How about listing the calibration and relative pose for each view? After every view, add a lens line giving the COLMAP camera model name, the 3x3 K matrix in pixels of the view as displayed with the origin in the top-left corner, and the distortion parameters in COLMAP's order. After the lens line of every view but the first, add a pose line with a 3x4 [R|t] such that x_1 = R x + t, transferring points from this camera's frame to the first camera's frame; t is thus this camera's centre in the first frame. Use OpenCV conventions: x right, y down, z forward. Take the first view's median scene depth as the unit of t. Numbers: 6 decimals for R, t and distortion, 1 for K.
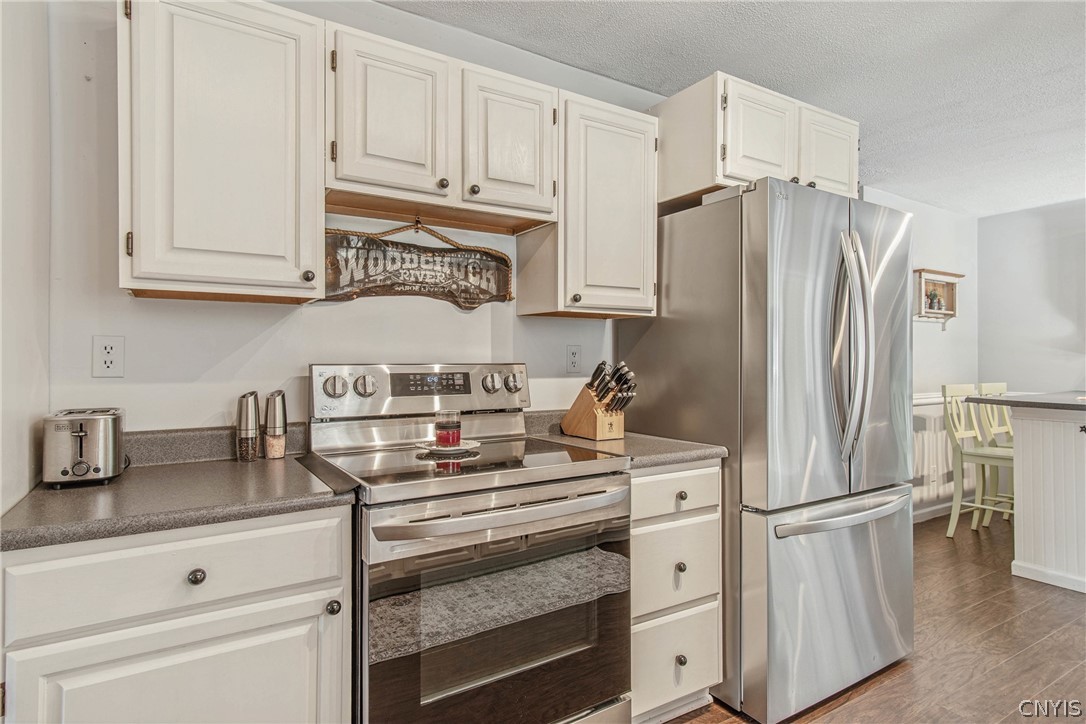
lens RADIAL K [[582.4, 0, 542.9], [0, 582.4, 358.8], [0, 0, 1]] dist [0.011671, 0.000975]
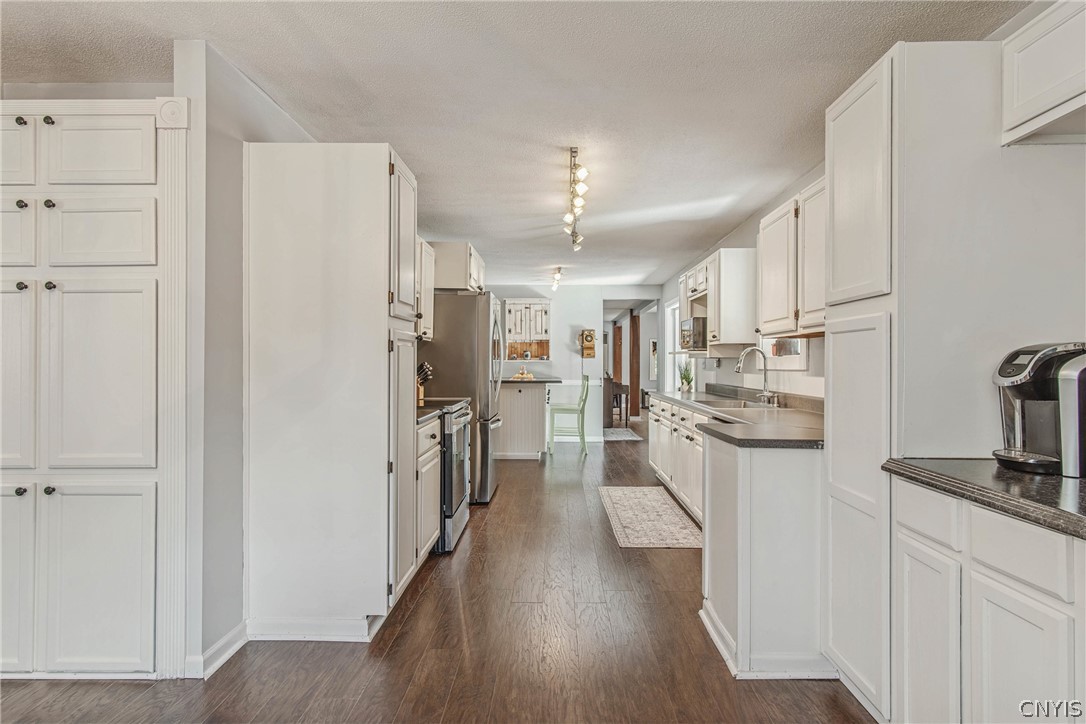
lens RADIAL K [[582.4, 0, 544.2], [0, 582.4, 361.8], [0, 0, 1]] dist [0.011671, 0.000975]
pose [[0.546020, 0.004999, 0.837757, -1.529114], [-0.009065, 0.999959, -0.000058, -0.000580], [-0.837723, -0.007563, 0.546043, -0.573874]]
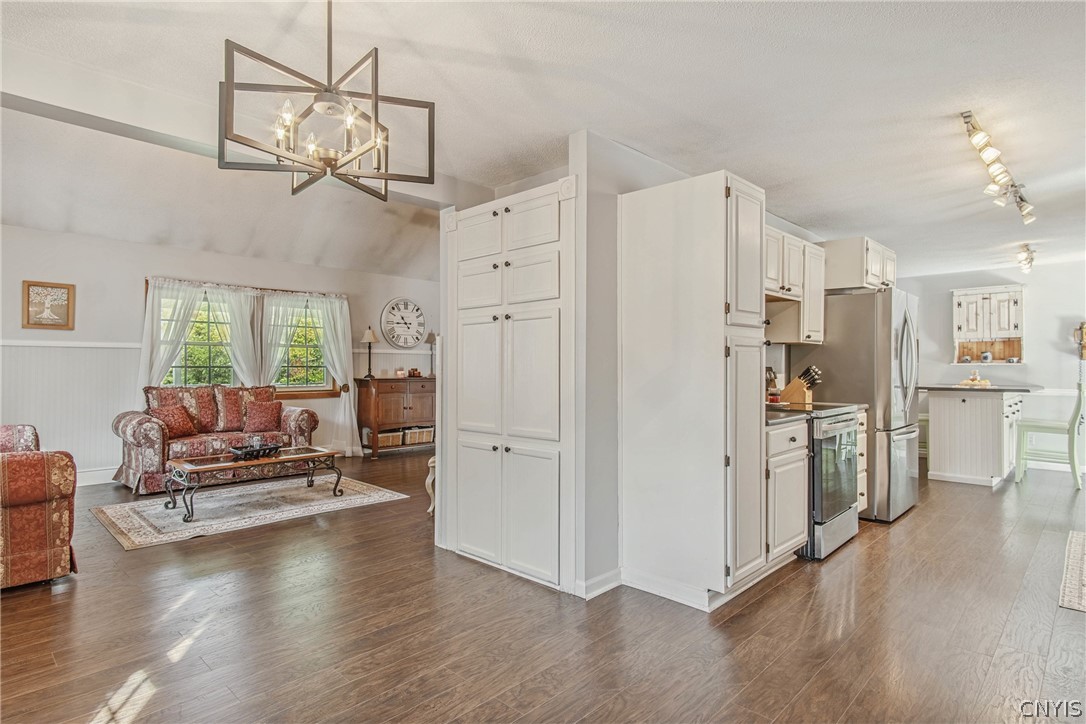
lens RADIAL K [[582.4, 0, 544.6], [0, 582.4, 364.6], [0, 0, 1]] dist [0.011671, 0.000975]
pose [[0.969579, 0.003802, 0.244747, -1.418190], [-0.004992, 0.999979, 0.004242, -0.004381], [-0.244726, -0.005335, 0.969578, -0.861335]]
